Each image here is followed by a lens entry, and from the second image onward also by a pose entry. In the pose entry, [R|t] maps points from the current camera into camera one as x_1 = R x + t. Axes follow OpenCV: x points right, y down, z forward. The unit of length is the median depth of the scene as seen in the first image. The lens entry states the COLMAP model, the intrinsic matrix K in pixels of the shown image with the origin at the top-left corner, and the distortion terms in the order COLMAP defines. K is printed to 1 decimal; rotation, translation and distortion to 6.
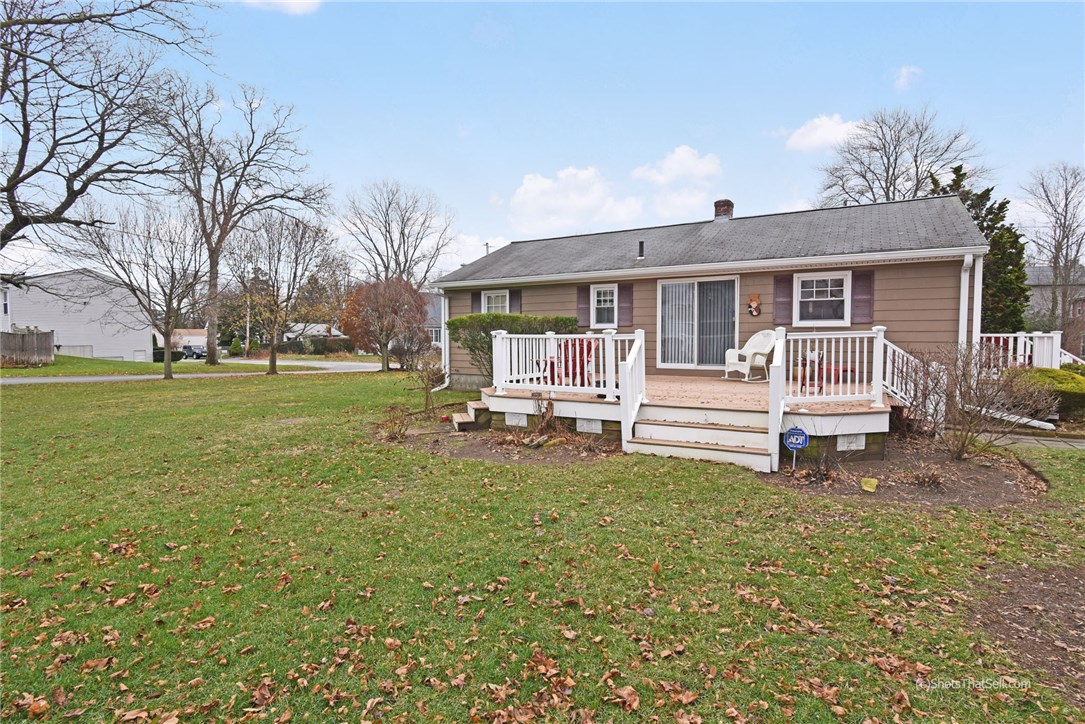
lens RADIAL K [[534.6, 0, 537.8], [0, 534.6, 359.9], [0, 0, 1]] dist [-0.020346, -0.002223]
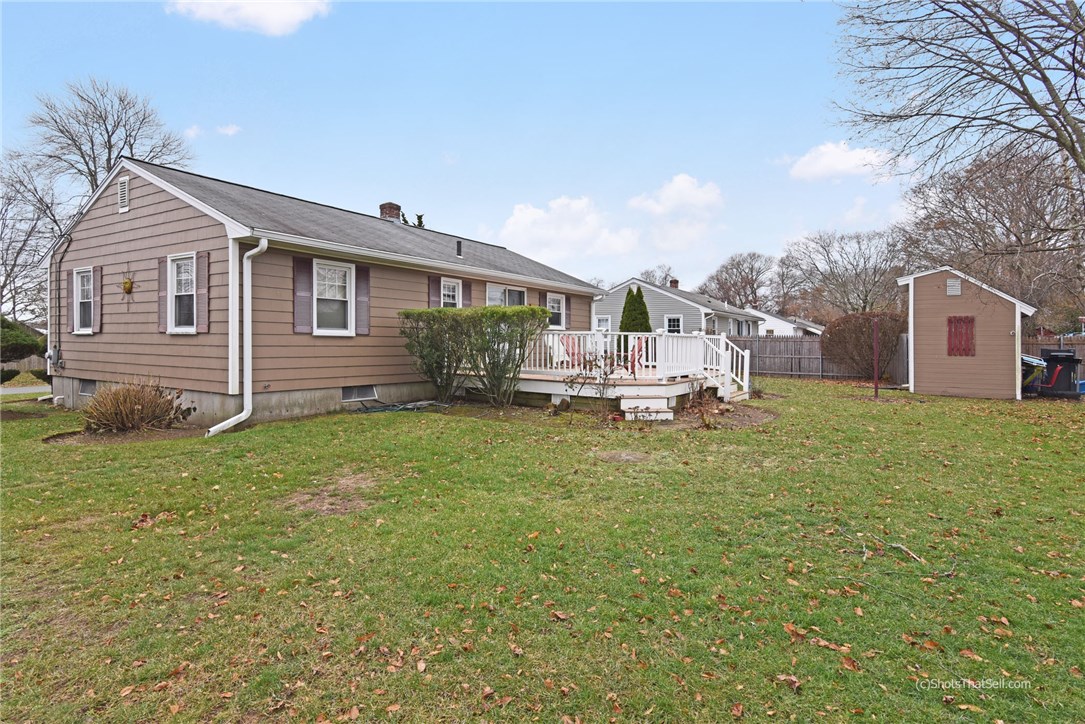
lens RADIAL K [[562.5, 0, 541.4], [0, 562.5, 356.8], [0, 0, 1]] dist [-0.008929, -0.000990]
pose [[0.040721, -0.021068, 0.998948, -0.878618], [0.038572, 0.999066, 0.019498, -0.014879], [-0.998426, 0.037737, 0.041496, 0.802546]]
